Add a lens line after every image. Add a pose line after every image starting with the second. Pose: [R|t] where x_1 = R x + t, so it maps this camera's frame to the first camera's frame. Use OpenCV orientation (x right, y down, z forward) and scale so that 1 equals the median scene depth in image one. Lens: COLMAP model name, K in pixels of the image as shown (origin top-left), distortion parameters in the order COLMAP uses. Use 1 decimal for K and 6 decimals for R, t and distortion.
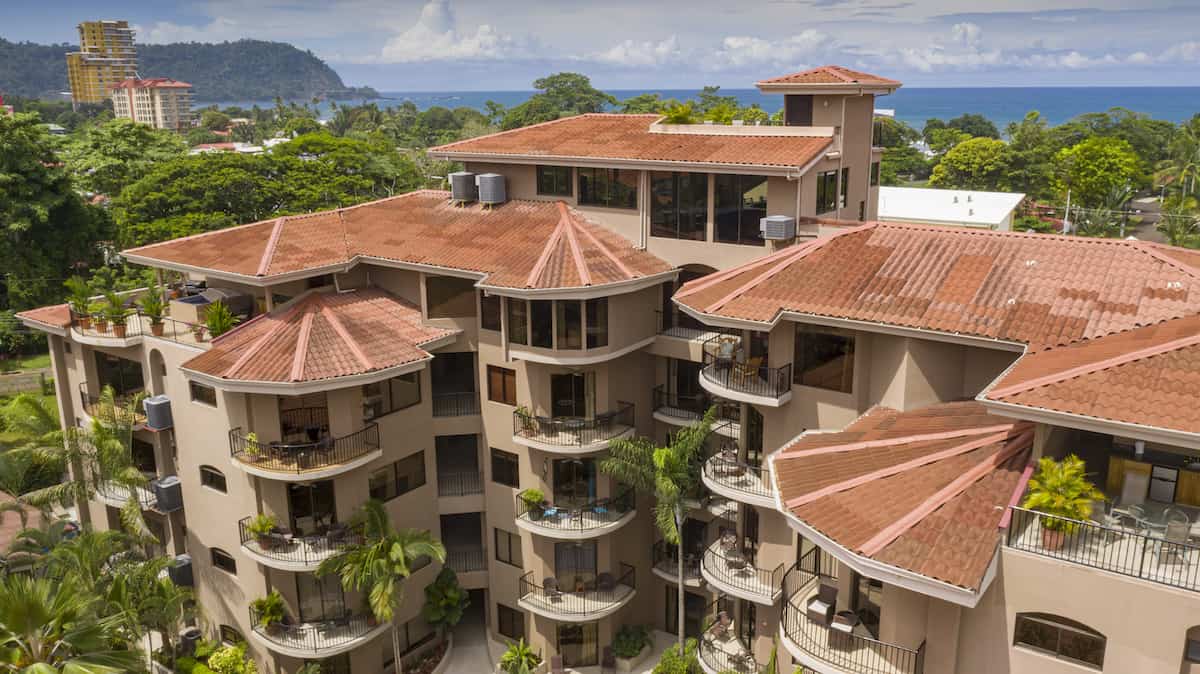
lens RADIAL K [[964.8, 0, 610.1], [0, 964.8, 337.3], [0, 0, 1]] dist [-0.024130, 0.004425]
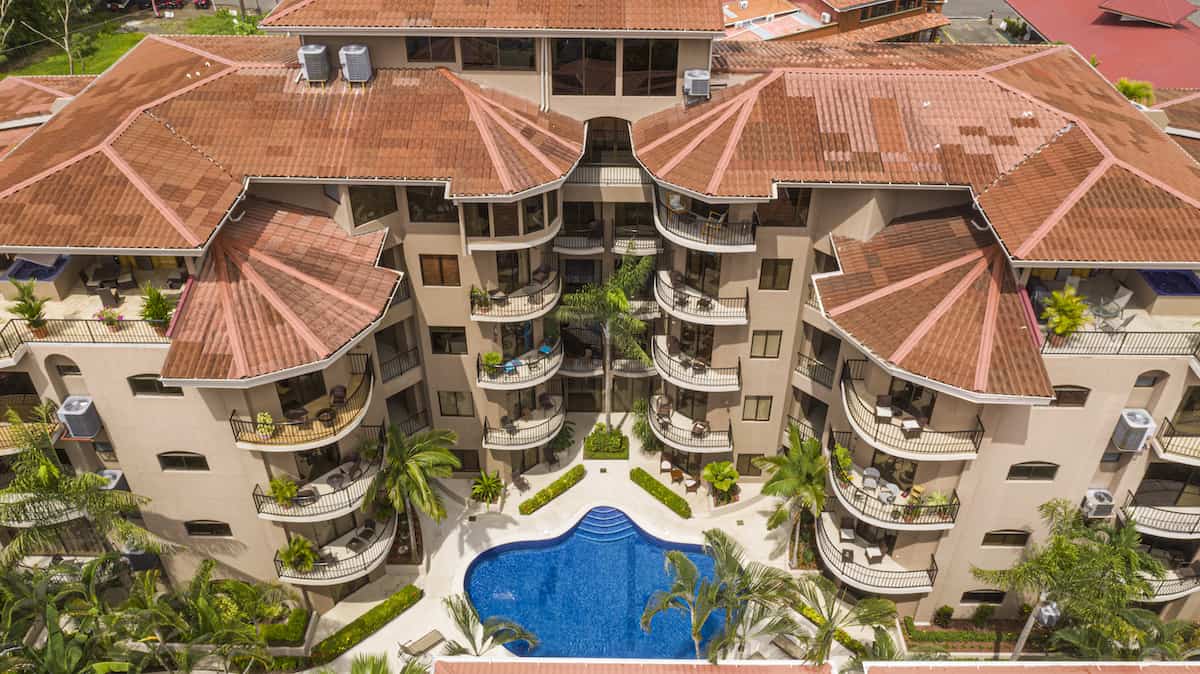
lens RADIAL K [[935.7, 0, 606.0], [0, 935.7, 338.0], [0, 0, 1]] dist [-0.023937, 0.005172]
pose [[0.826062, -0.326408, 0.459433, -0.429368], [0.127625, 0.902372, 0.411627, -0.259724], [-0.548938, -0.281394, 0.787073, 0.110034]]
